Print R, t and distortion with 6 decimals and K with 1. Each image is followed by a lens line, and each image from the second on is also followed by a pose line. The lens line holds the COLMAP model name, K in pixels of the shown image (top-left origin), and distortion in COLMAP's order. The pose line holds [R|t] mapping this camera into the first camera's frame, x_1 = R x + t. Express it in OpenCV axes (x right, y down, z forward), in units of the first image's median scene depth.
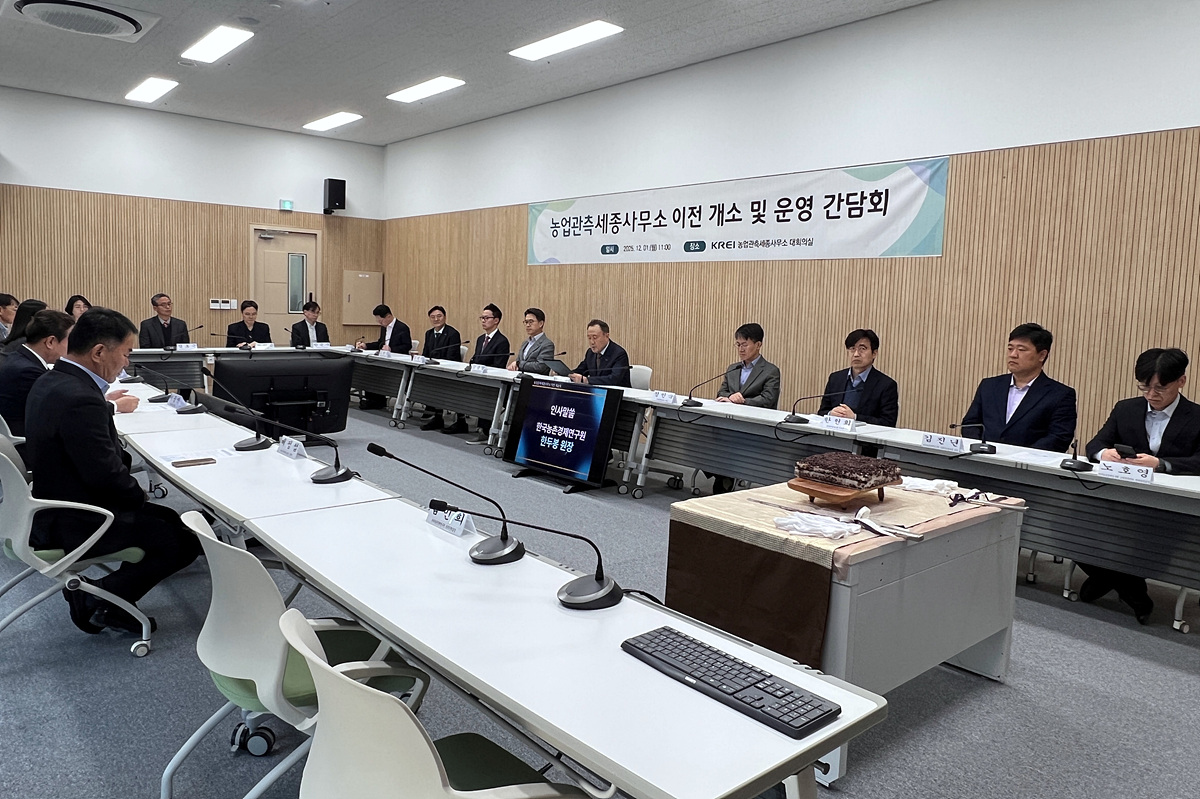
lens RADIAL K [[810.5, 0, 610.4], [0, 810.5, 373.3], [0, 0, 1]] dist [-0.007620, -0.002032]
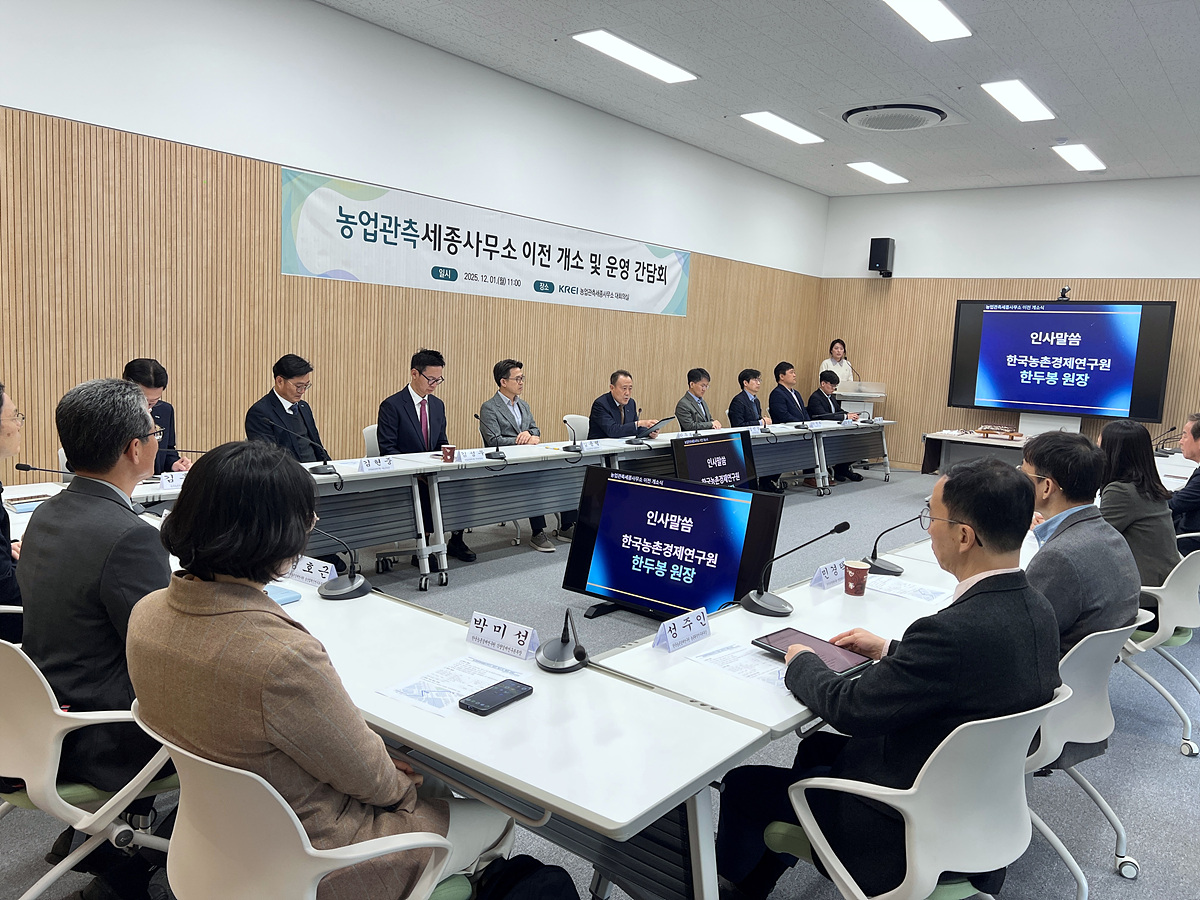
lens RADIAL K [[933.7, 0, 596.8], [0, 933.7, 452.7], [0, 0, 1]] dist [0.072650, -0.019306]
pose [[-0.191174, -0.162313, 0.968043, -0.990838], [0.021485, 0.985305, 0.169450, -0.144360], [-0.981321, 0.053193, -0.184877, 1.116741]]
